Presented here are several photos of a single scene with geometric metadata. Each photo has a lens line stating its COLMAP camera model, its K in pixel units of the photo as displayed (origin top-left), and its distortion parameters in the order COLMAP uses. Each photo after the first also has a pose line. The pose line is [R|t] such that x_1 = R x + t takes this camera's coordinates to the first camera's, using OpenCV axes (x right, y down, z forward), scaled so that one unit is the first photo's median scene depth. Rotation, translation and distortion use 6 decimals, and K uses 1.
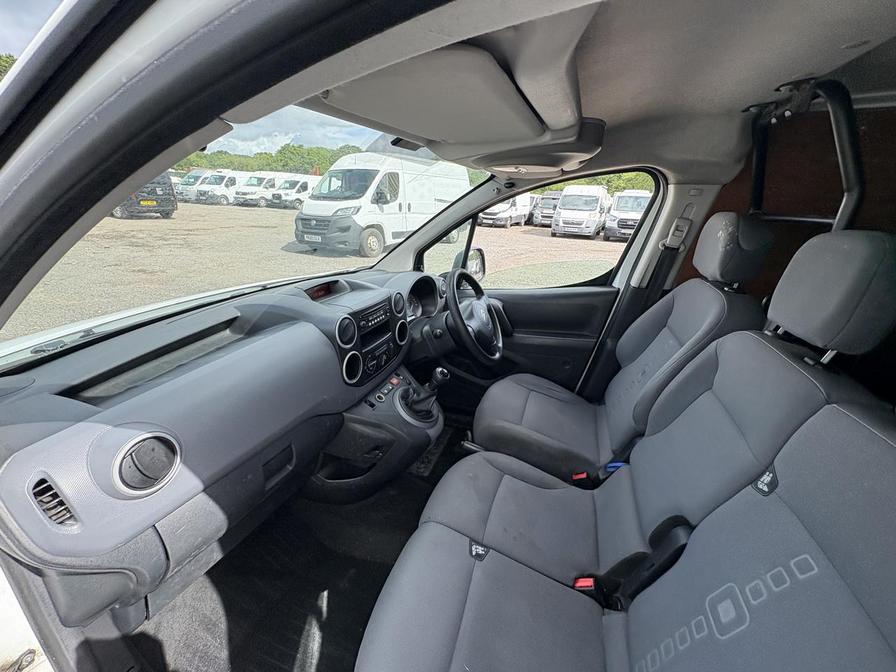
lens RADIAL K [[356.7, 0, 445.8], [0, 356.7, 329.2], [0, 0, 1]] dist [-0.001154, 0.000497]
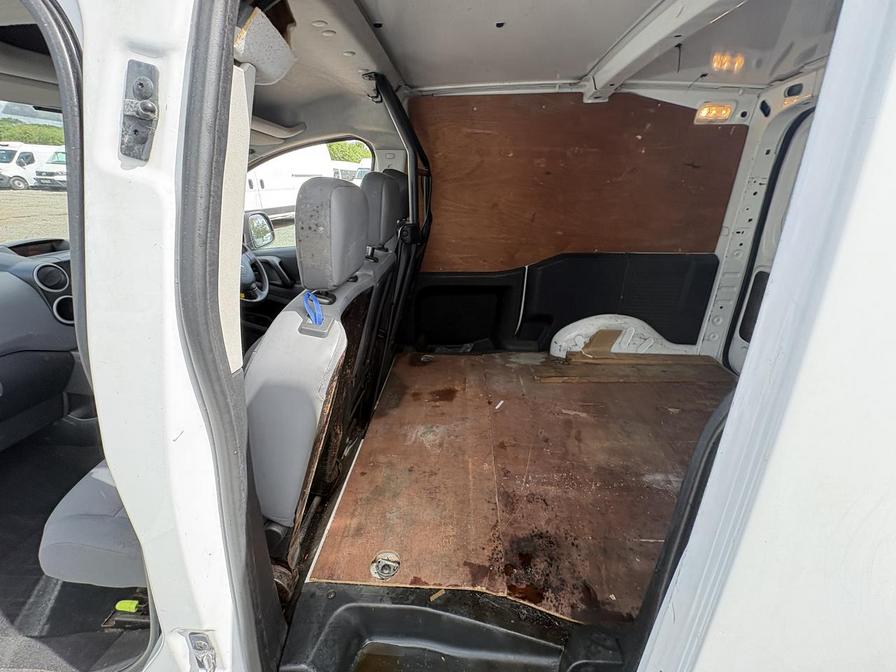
lens RADIAL K [[356.7, 0, 445.3], [0, 356.7, 330.9], [0, 0, 1]] dist [-0.001154, 0.000497]
pose [[0.957253, -0.131607, 0.257577, 0.421990], [0.115787, 0.990384, 0.075721, 0.160605], [-0.265065, -0.042660, 0.963286, -0.308782]]
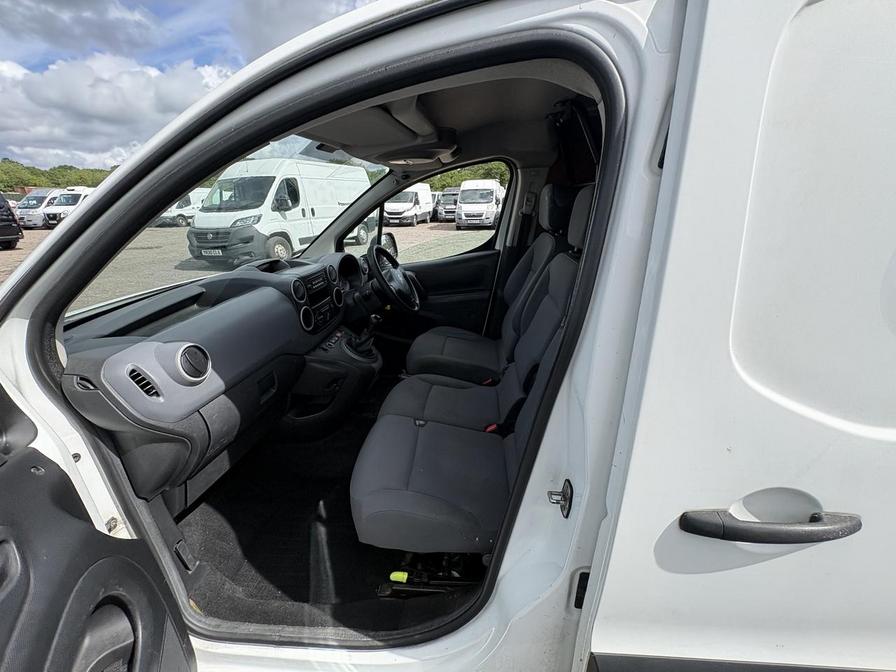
lens RADIAL K [[356.7, 0, 449.4], [0, 356.7, 329.8], [0, 0, 1]] dist [-0.001154, 0.000497]
pose [[0.963428, -0.153305, 0.219782, -0.035657], [0.153351, 0.988026, 0.016957, 0.146811], [-0.219750, 0.017367, 0.975402, -0.285246]]
